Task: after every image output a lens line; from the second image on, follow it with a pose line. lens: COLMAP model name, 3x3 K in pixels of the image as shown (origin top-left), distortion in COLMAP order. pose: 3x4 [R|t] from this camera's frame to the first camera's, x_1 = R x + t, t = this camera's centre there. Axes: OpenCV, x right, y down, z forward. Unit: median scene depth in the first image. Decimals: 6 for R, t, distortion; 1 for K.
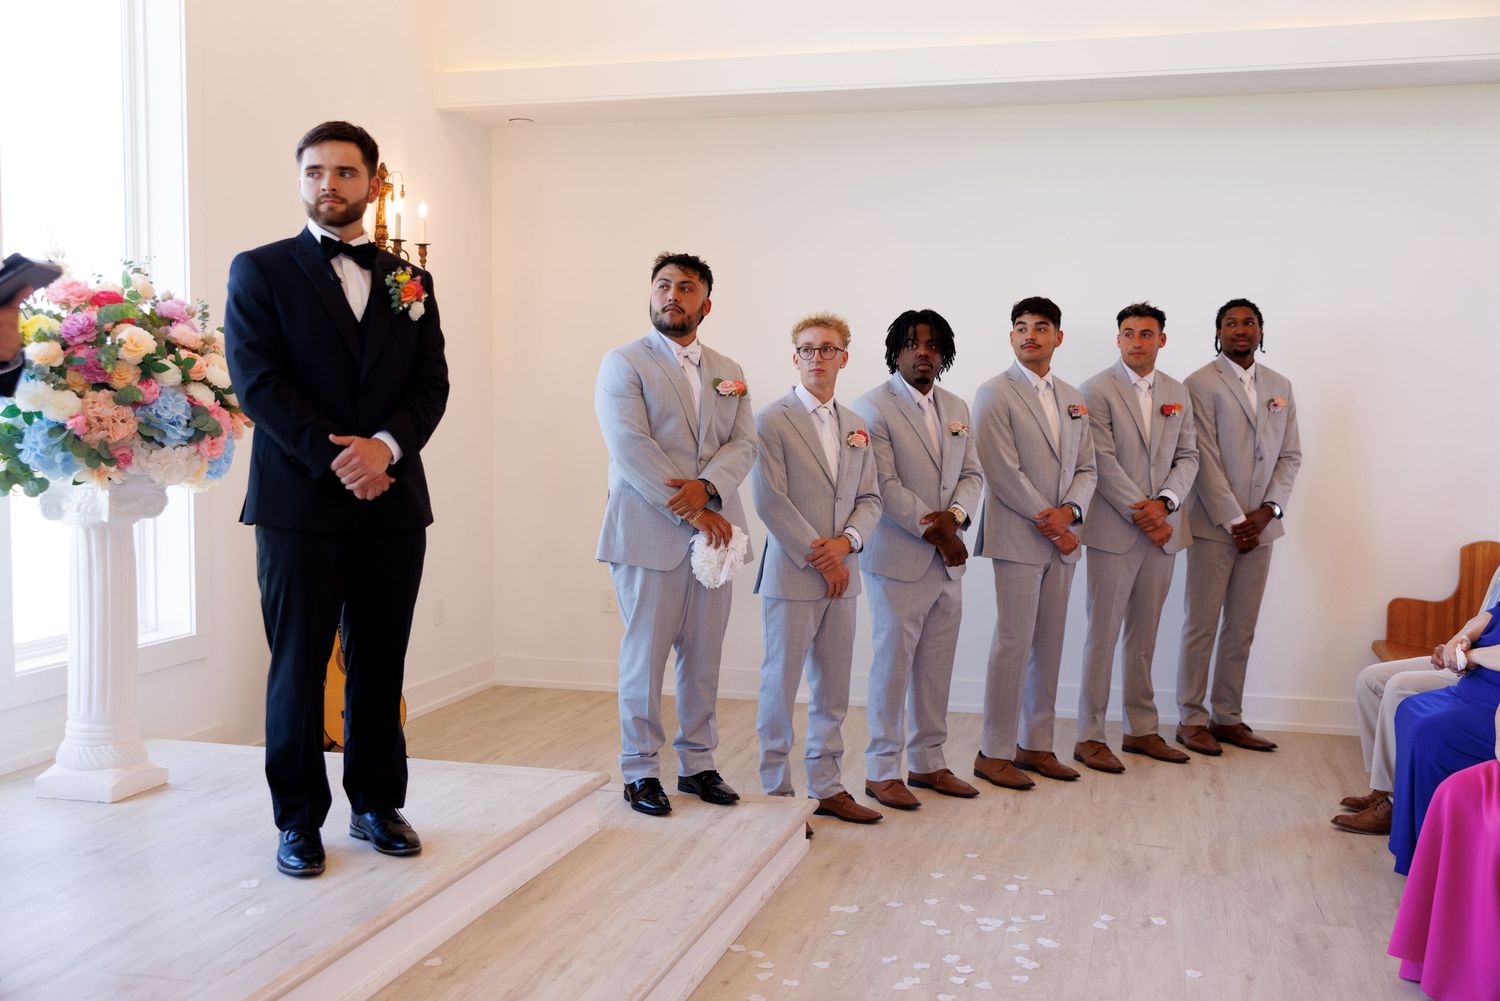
lens RADIAL K [[1557.0, 0, 716.7], [0, 1557.0, 496.3], [0, 0, 1]] dist [0.002099, 0.000000]
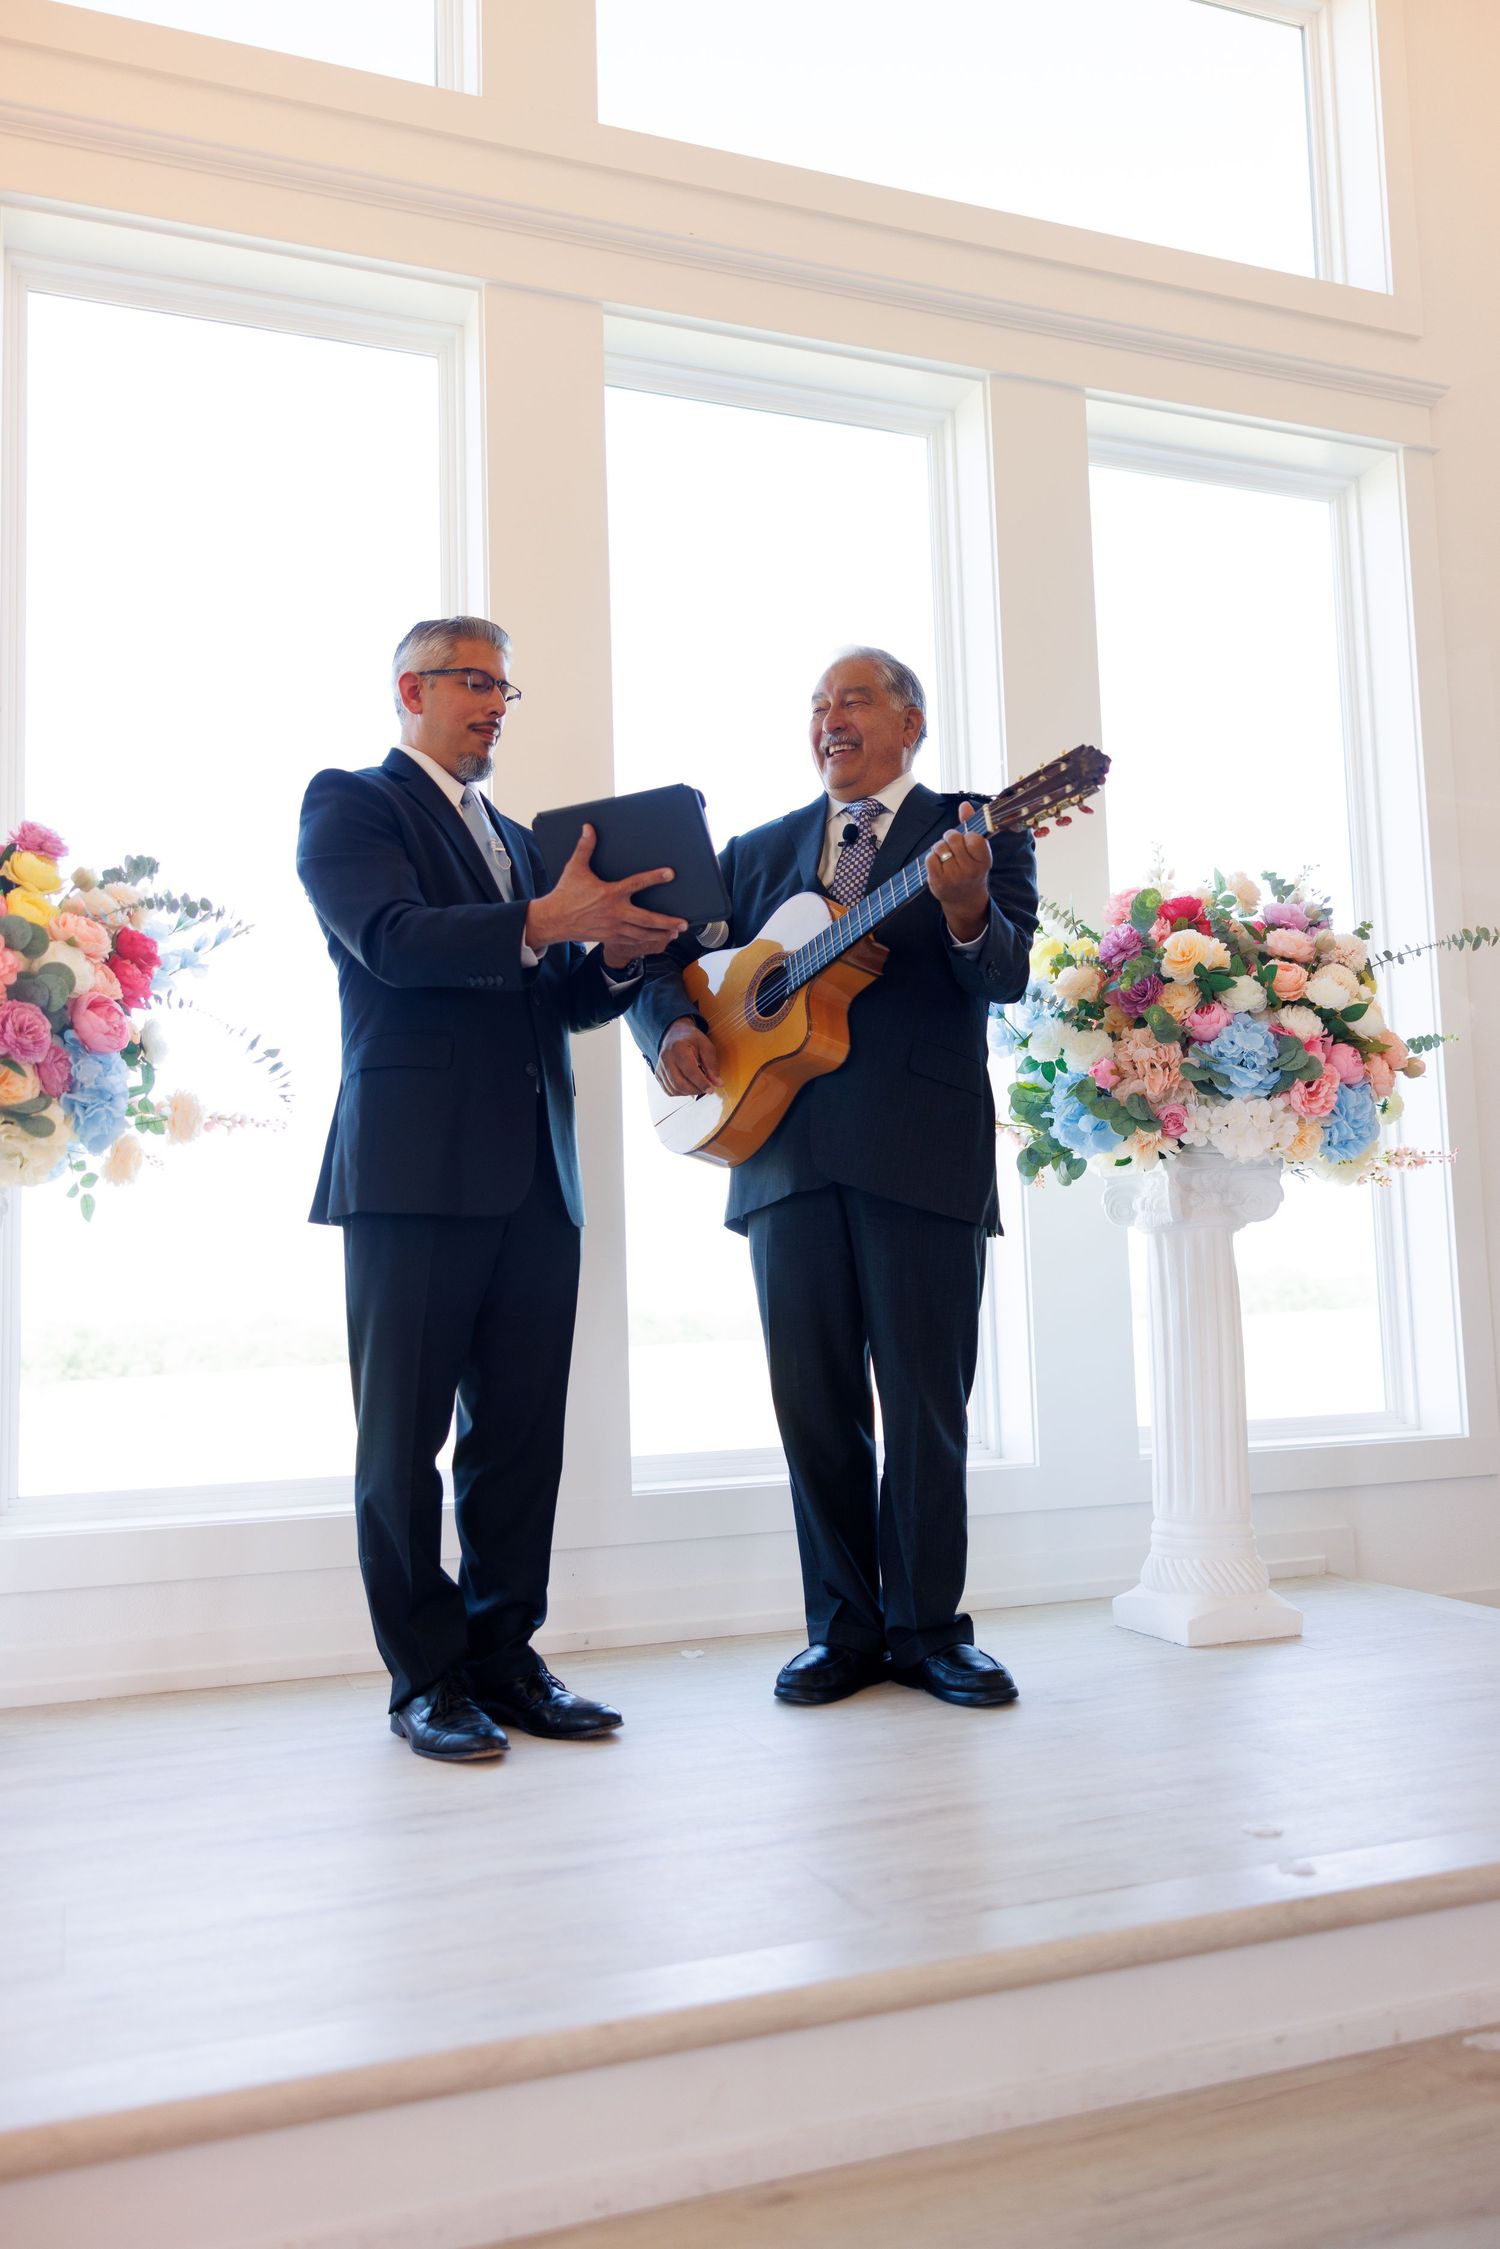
lens RADIAL K [[1759.8, 0, 739.4], [0, 1759.8, 1120.2], [0, 0, 1]] dist [0.016263, 0.010575]
pose [[0.590044, -0.103582, -0.800699, 0.117679], [-0.014186, 0.990253, -0.138558, 0.081557], [0.807246, 0.093114, 0.582823, 0.388097]]
